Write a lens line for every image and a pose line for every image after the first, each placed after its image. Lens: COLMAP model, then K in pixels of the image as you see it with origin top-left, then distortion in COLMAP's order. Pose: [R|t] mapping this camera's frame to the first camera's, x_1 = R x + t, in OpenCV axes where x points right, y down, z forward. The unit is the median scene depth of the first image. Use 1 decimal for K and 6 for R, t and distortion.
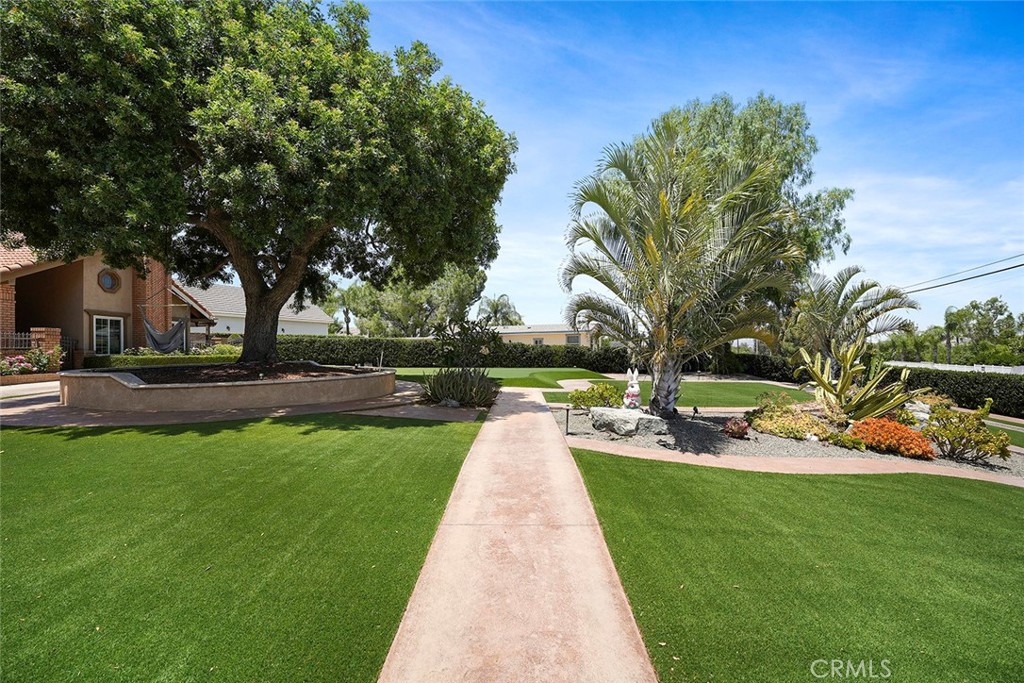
lens RADIAL K [[388.0, 0, 467.0], [0, 388.0, 352.6], [0, 0, 1]] dist [0.002156, 0.000178]
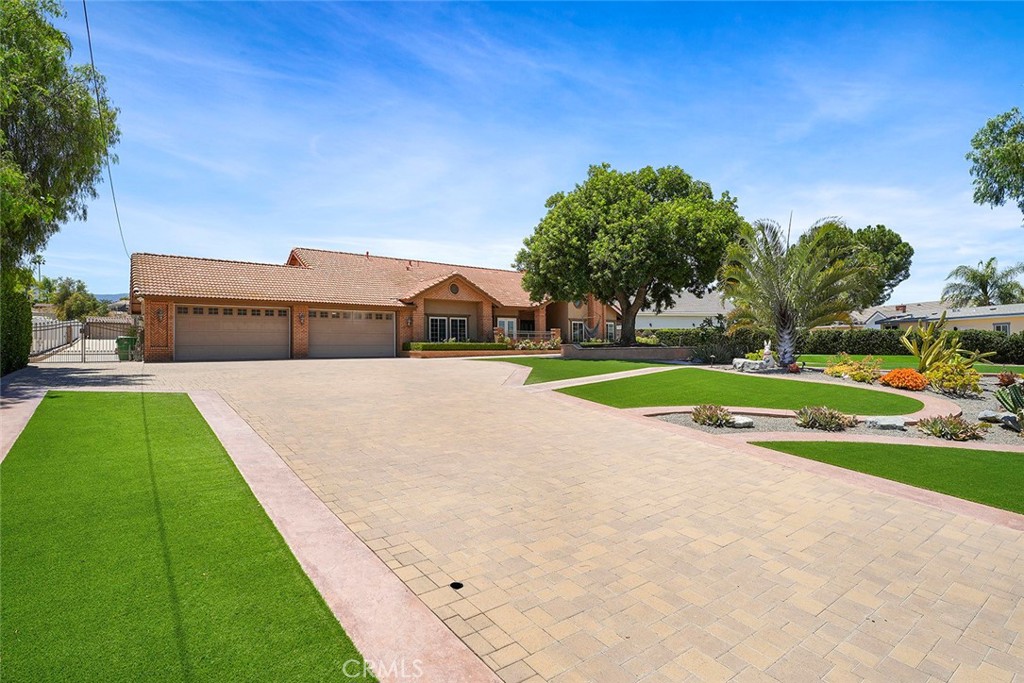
lens RADIAL K [[481.7, 0, 537.8], [0, 481.7, 358.6], [0, 0, 1]] dist [0.000377, 0.000387]
pose [[0.651209, 0.015787, -0.758734, 0.826000], [-0.004250, 0.999844, 0.017156, 0.053543], [0.758886, -0.007947, 0.651174, -0.764185]]
